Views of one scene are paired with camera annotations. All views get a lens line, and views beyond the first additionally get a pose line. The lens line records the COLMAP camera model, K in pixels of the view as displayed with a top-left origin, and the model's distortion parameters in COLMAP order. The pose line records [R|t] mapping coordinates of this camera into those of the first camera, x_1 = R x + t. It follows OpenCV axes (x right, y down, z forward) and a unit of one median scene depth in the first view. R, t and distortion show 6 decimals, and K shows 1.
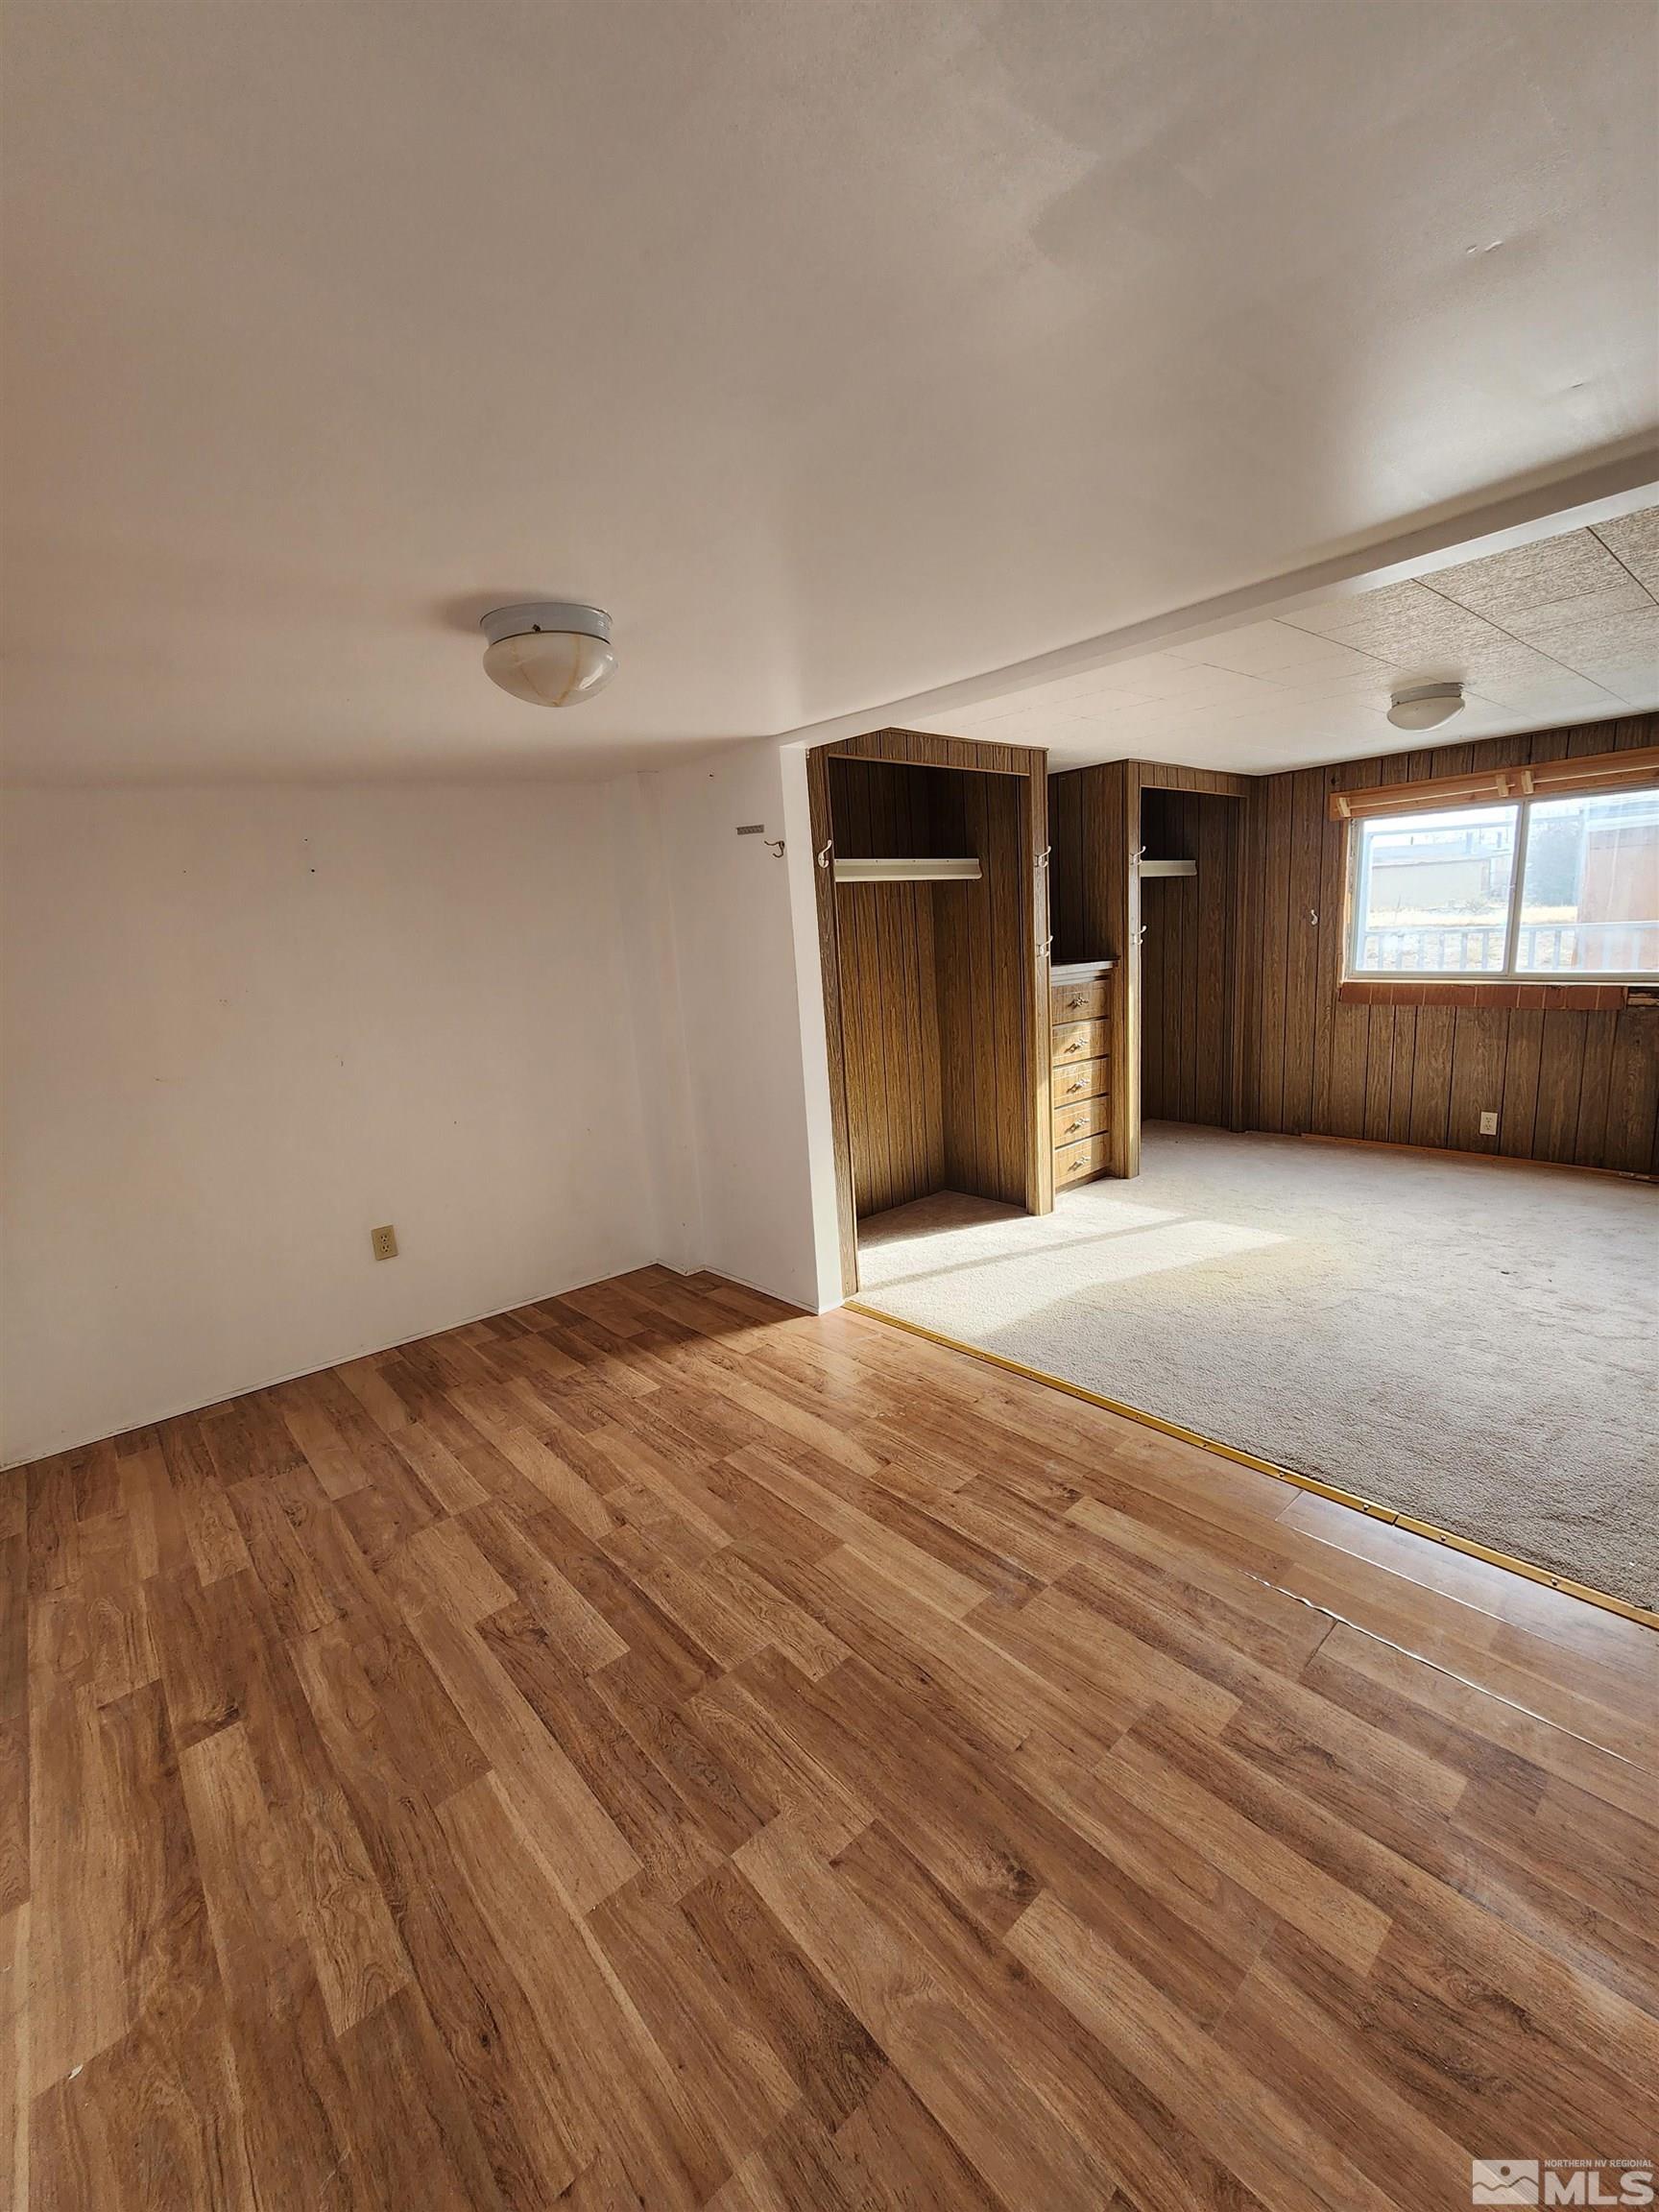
lens RADIAL K [[896.7, 0, 829.5], [0, 896.7, 1106.0], [0, 0, 1]] dist [0.000694, 0.000127]
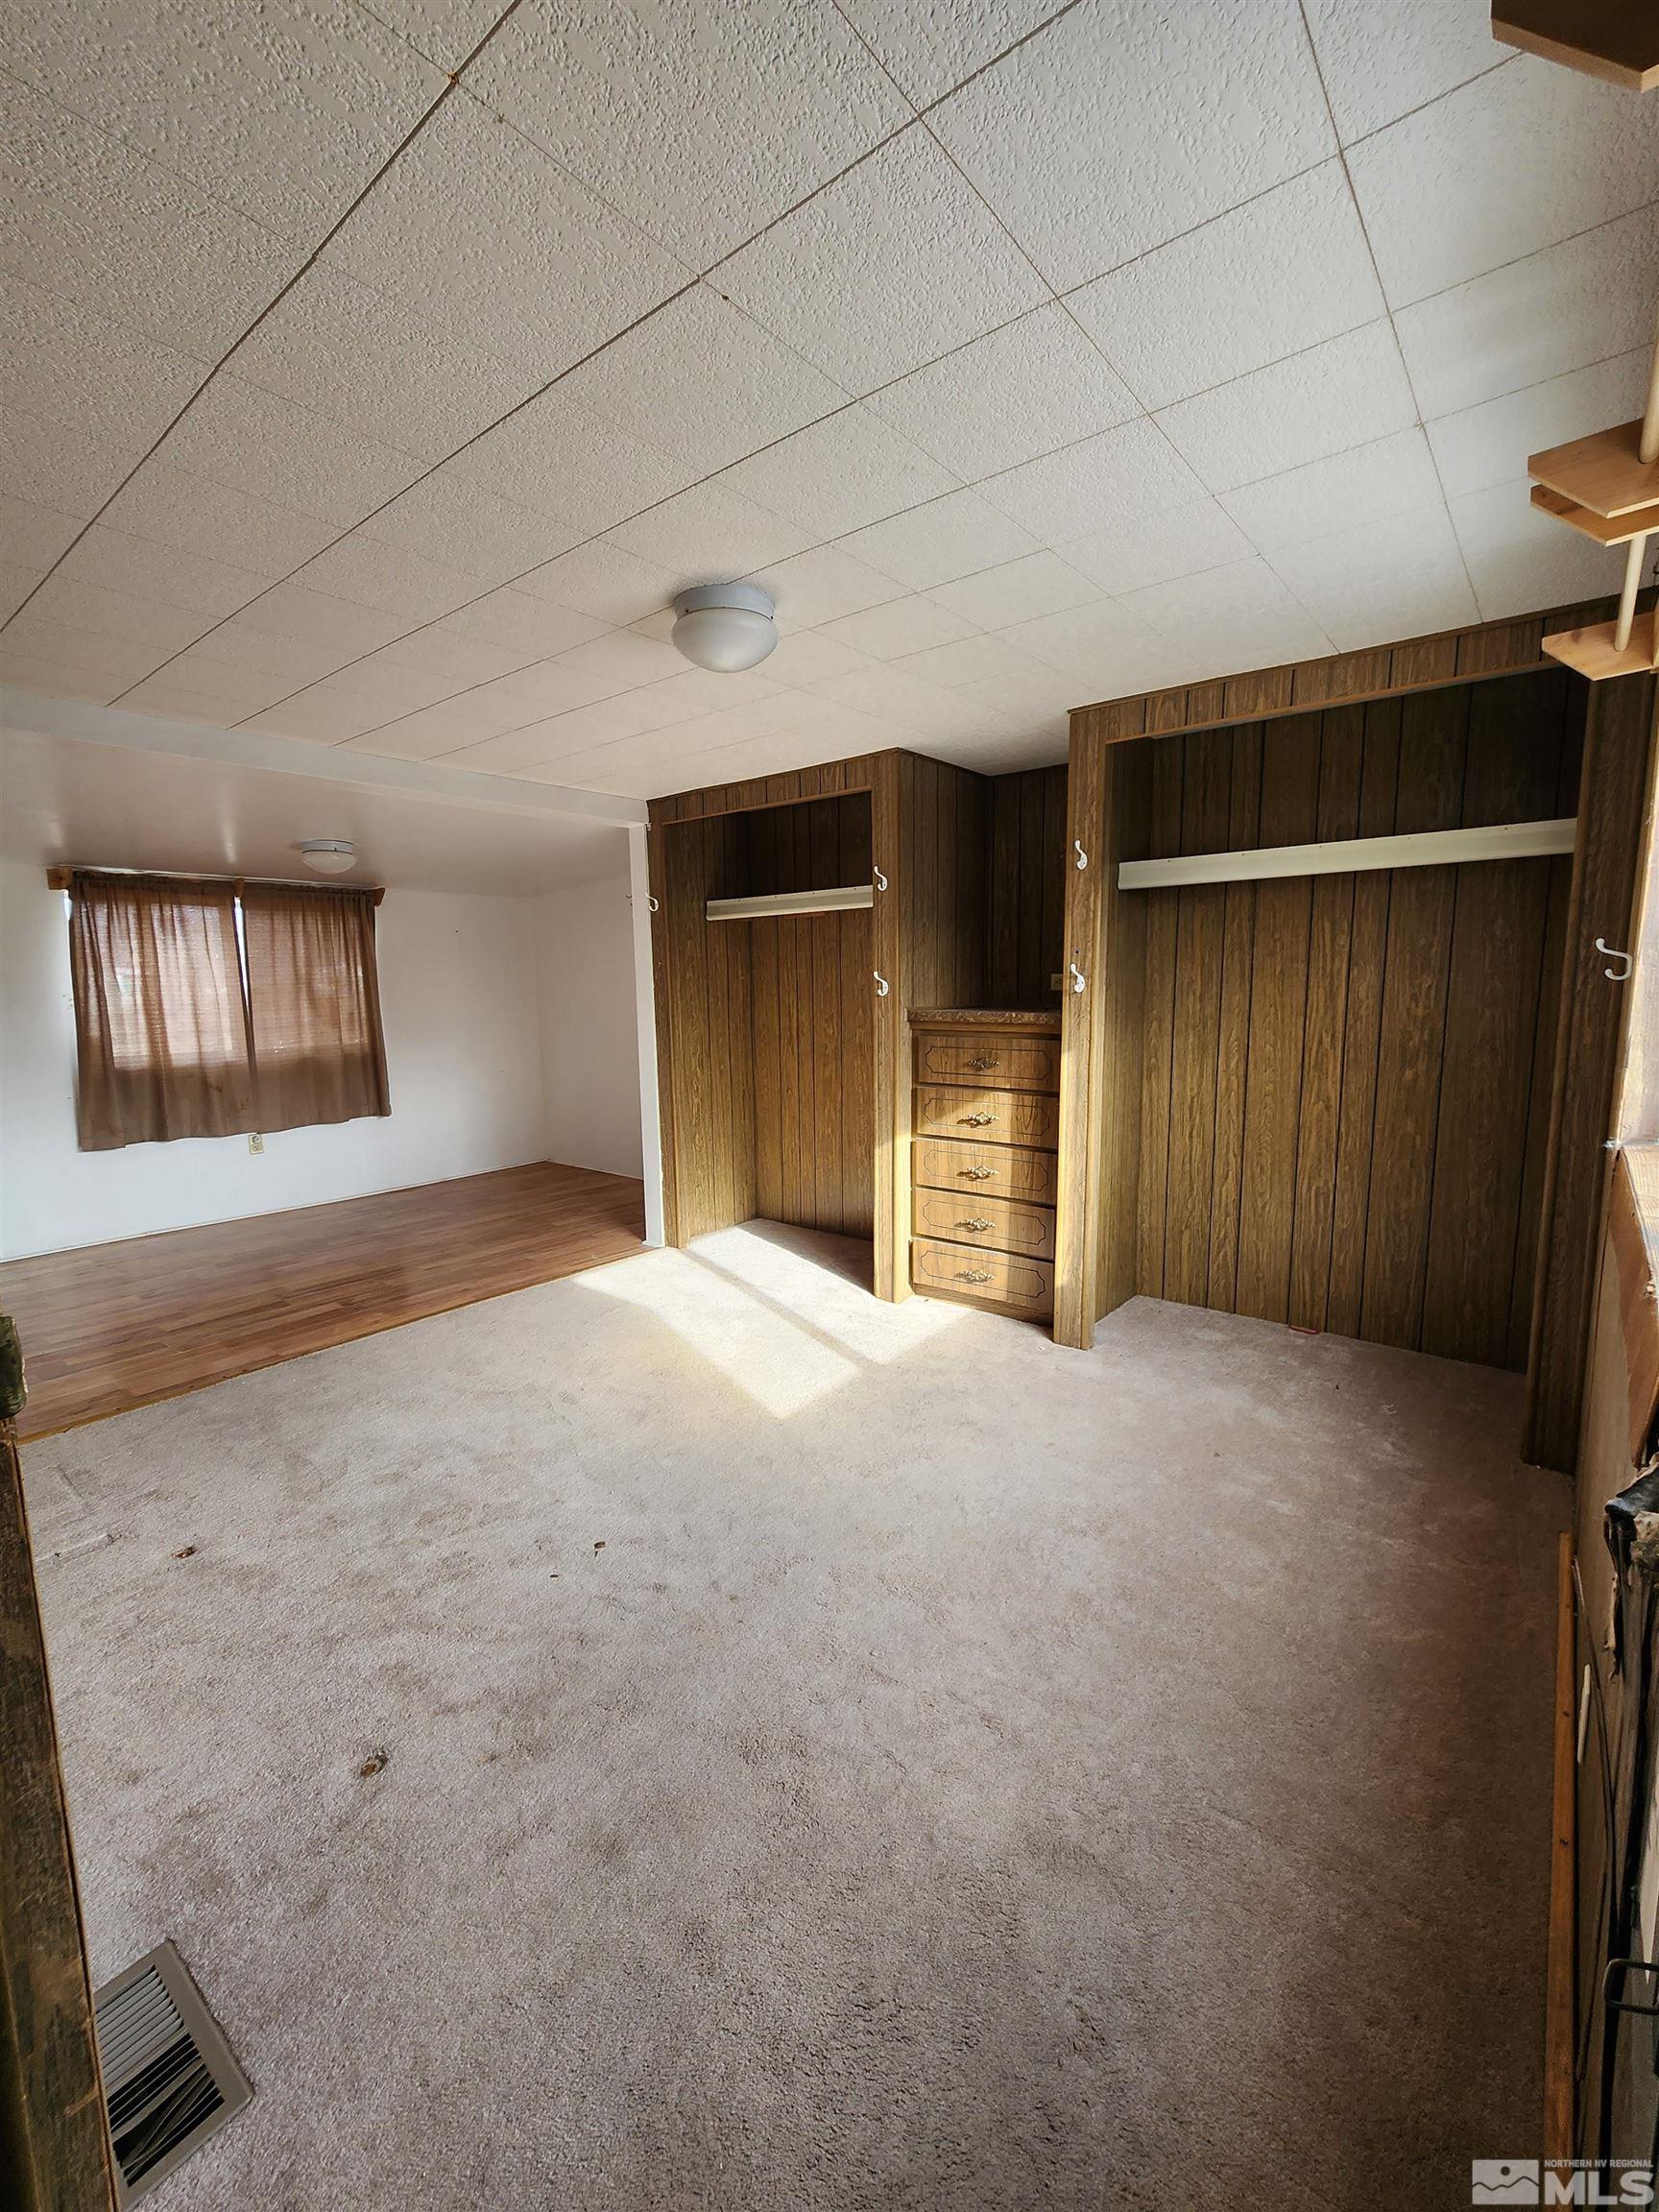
lens RADIAL K [[913.9, 0, 829.5], [0, 913.9, 1106.0], [0, 0, 1]] dist [0.019520, -0.000039]
pose [[0.167069, 0.195972, -0.966273, 1.137069], [-0.175938, 0.970243, 0.166357, -0.210801], [0.970120, 0.142211, 0.196576, 0.835796]]
